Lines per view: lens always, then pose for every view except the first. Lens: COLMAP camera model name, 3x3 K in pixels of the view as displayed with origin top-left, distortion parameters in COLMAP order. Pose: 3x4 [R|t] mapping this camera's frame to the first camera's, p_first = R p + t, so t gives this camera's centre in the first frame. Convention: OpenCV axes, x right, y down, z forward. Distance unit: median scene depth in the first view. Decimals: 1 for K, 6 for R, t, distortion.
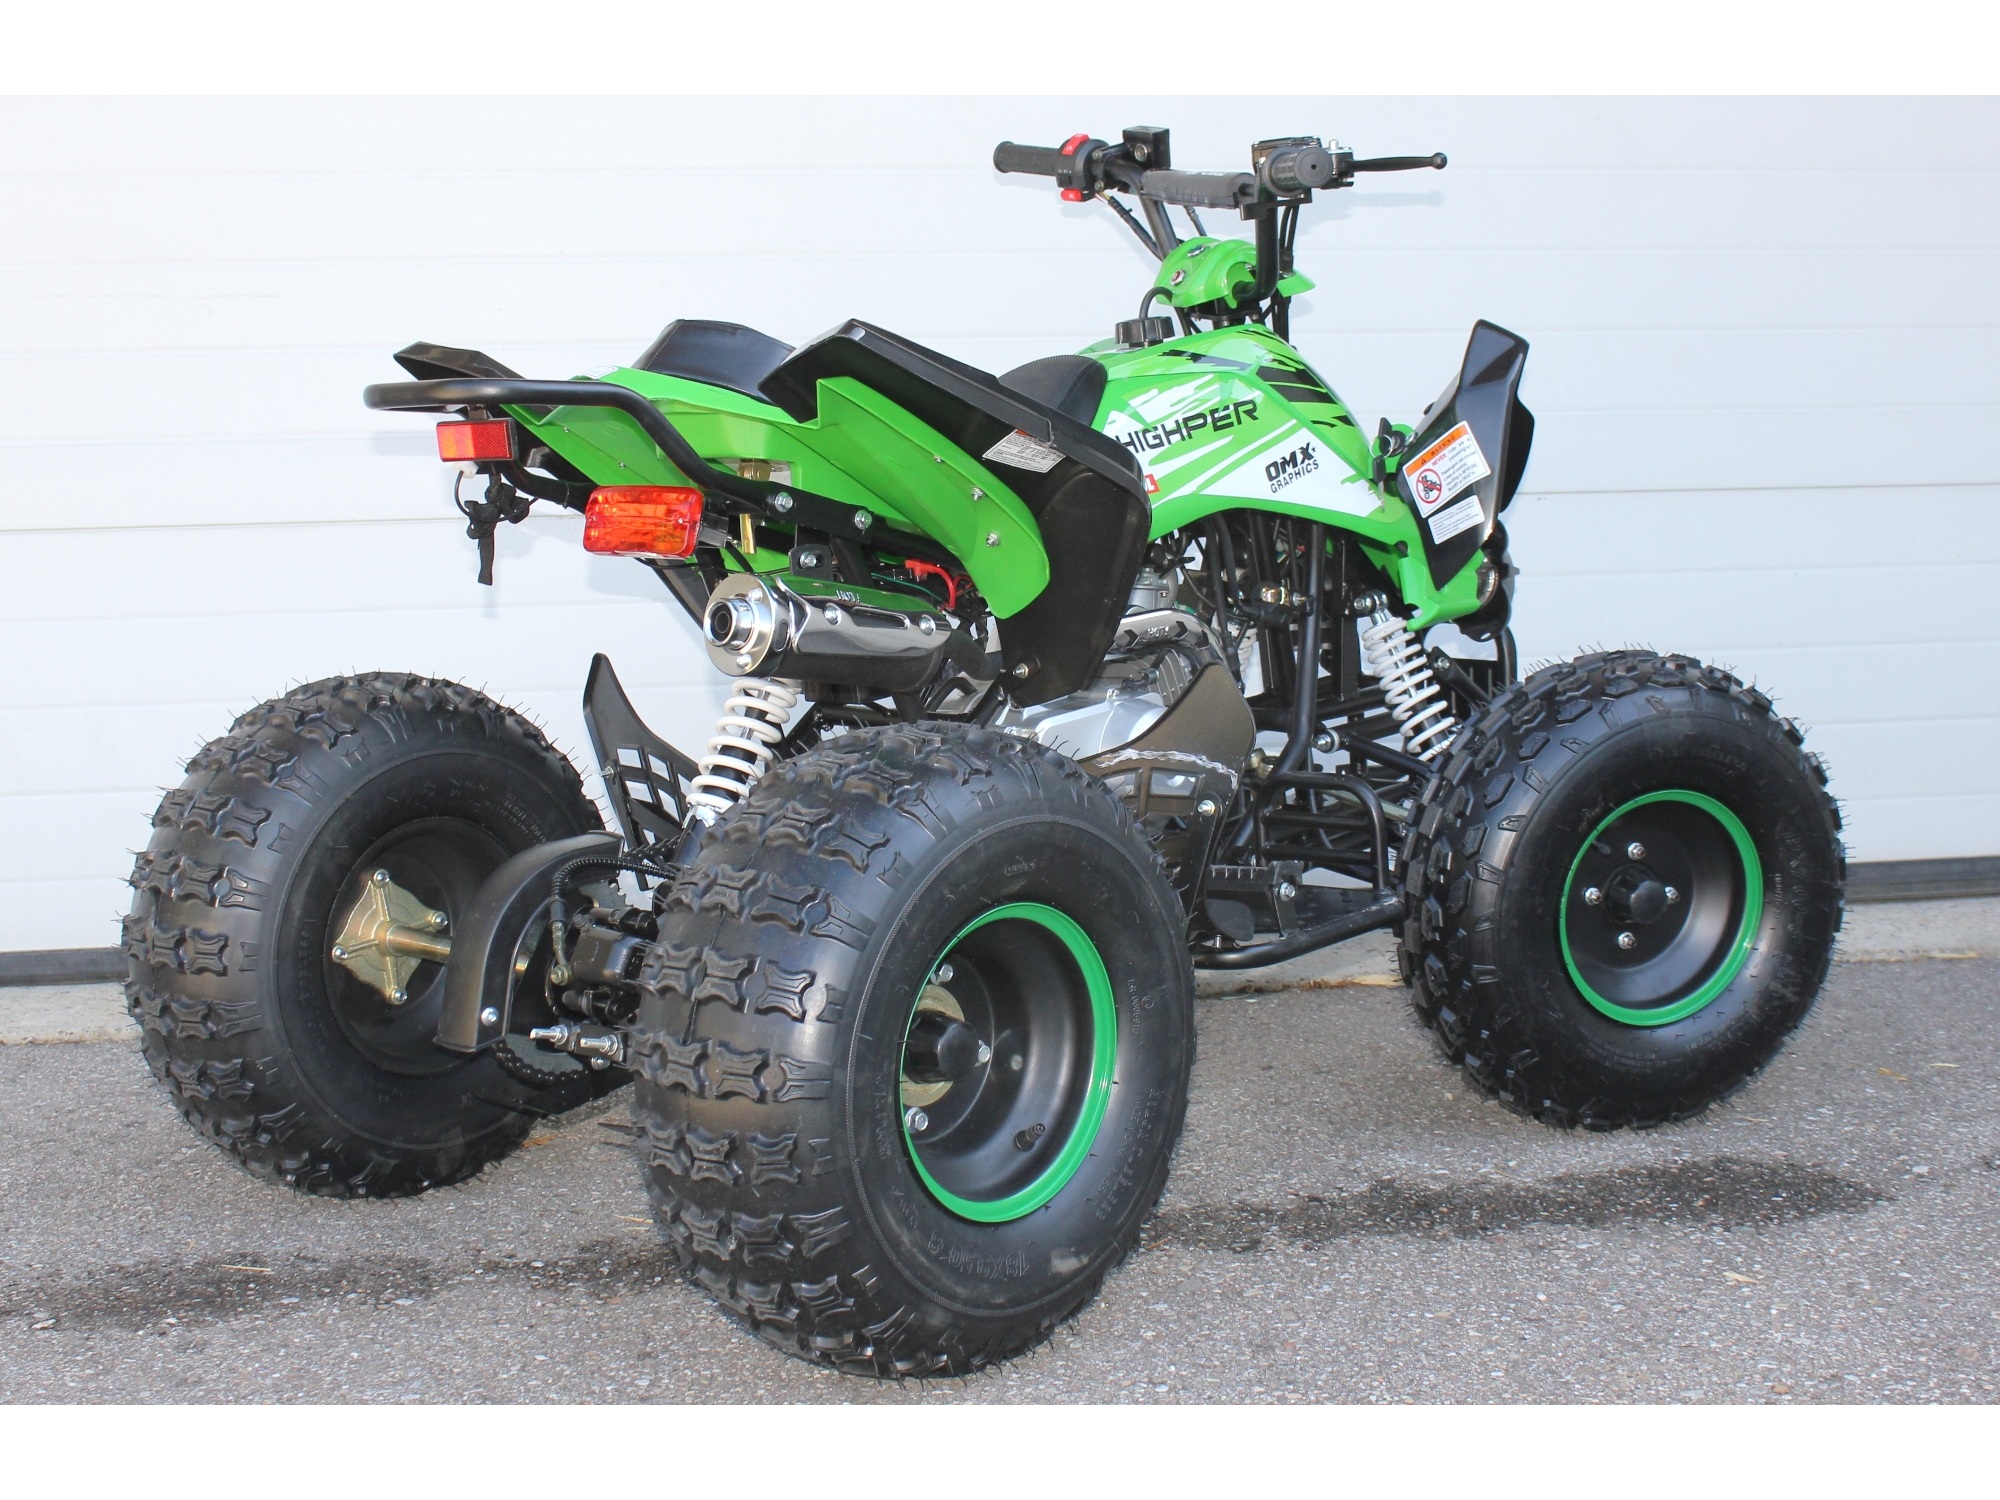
lens RADIAL K [[2816.7, 0, 1000.0], [0, 2816.7, 750.0], [0, 0, 1]] dist [-0.010174, -0.393618]
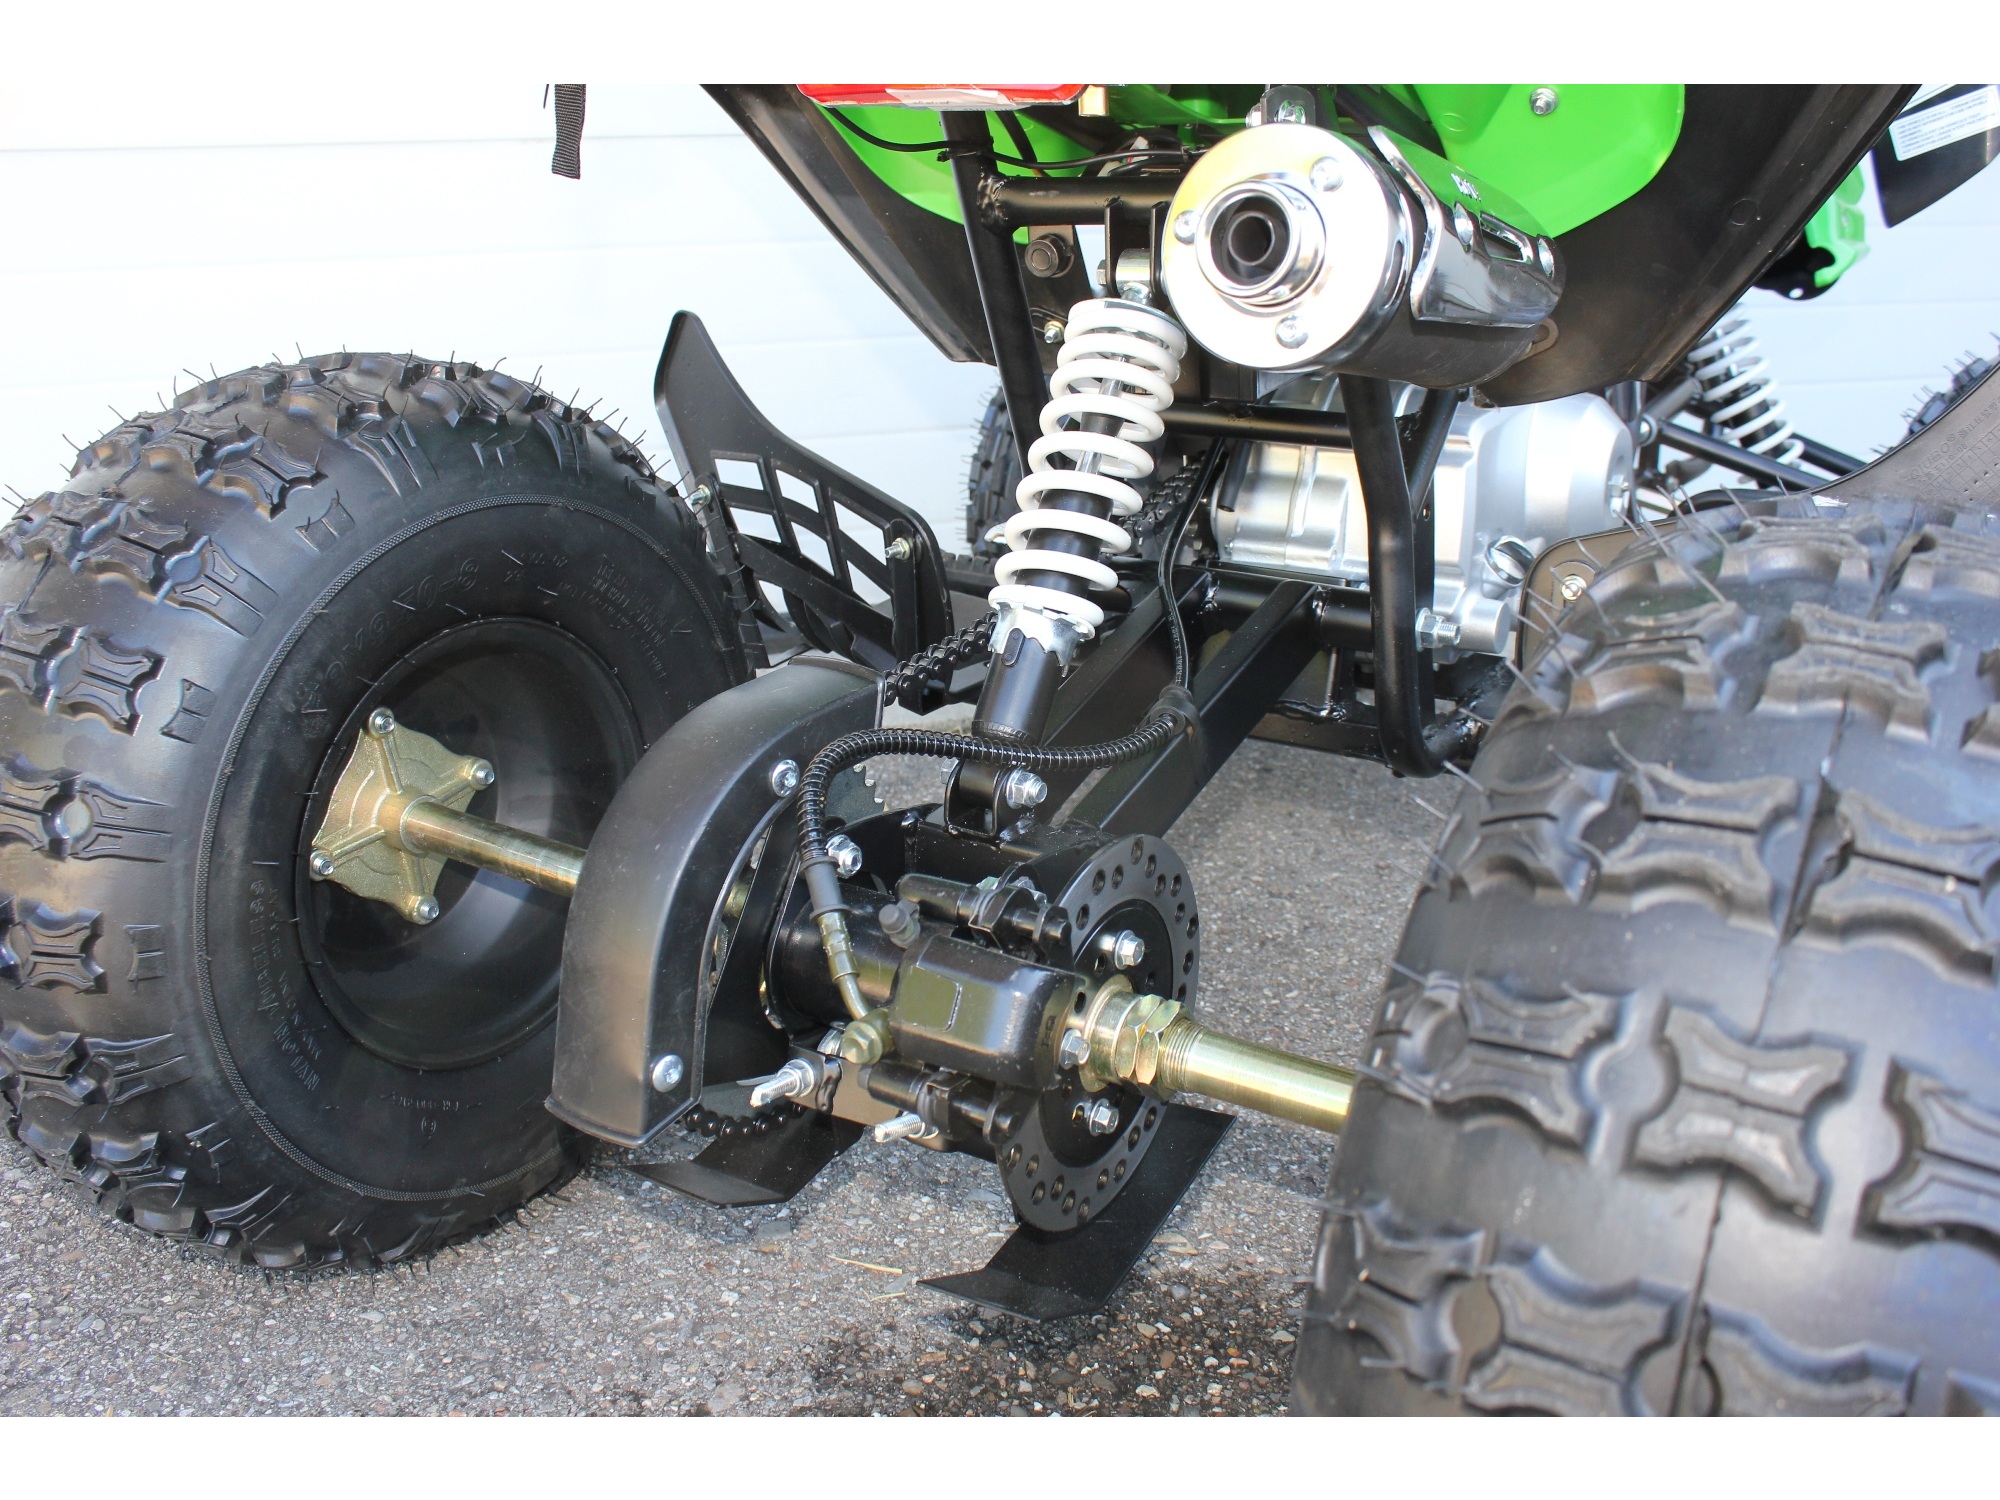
lens RADIAL K [[1773.3, 0, 1000.0], [0, 1773.3, 750.0], [0, 0, 1]] dist [-0.144912, 0.148359]
pose [[0.985156, -0.047160, 0.165054, -0.161084], [0.010775, 0.976613, 0.214735, -0.024319], [-0.171321, -0.209769, 0.962625, 0.661930]]
